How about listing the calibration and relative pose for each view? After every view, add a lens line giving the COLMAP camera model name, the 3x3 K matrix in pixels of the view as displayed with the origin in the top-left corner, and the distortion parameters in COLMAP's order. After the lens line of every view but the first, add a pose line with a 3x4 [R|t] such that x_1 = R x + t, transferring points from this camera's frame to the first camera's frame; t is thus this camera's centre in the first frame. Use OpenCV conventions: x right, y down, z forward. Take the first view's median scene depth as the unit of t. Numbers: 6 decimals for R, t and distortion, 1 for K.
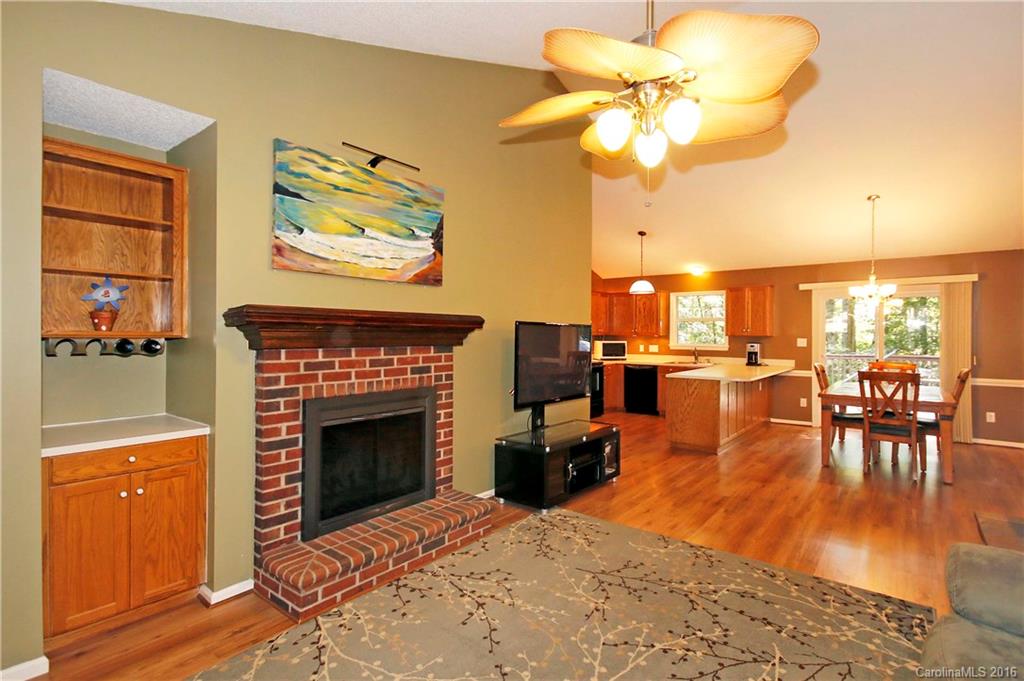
lens RADIAL K [[495.6, 0, 511.0], [0, 495.6, 334.9], [0, 0, 1]] dist [-0.000401, -0.000302]
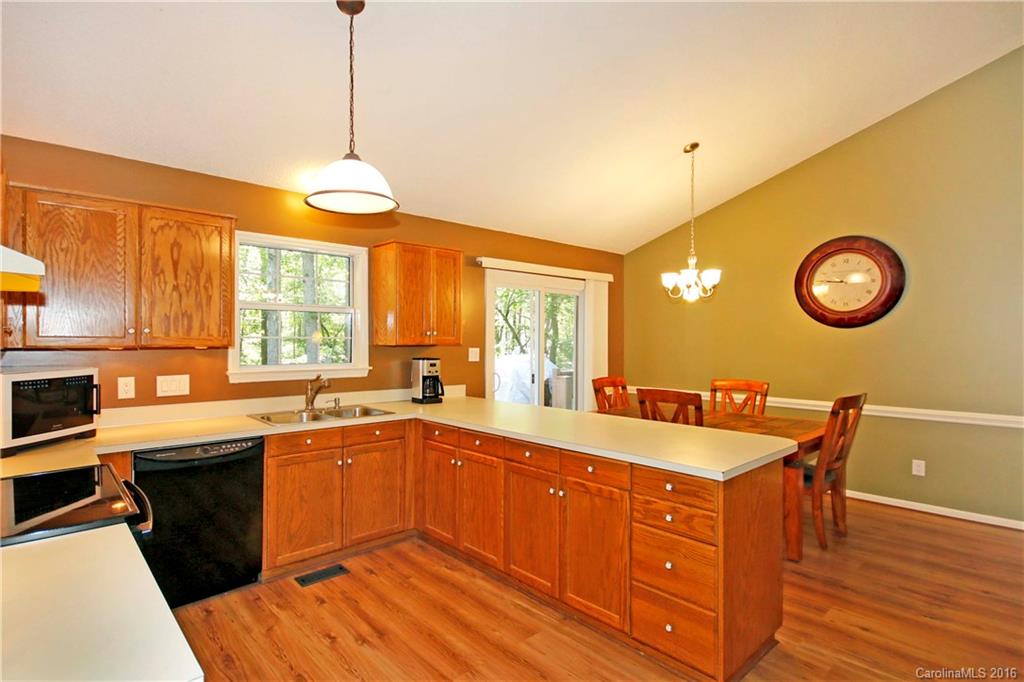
lens RADIAL K [[512.7, 0, 504.3], [0, 512.7, 337.0], [0, 0, 1]] dist [-0.000959, -0.001467]
pose [[0.150267, 0.002531, 0.988642, -0.054186], [0.001532, 0.999995, -0.002792, -0.009655], [-0.988644, 0.001935, 0.150262, 2.131501]]
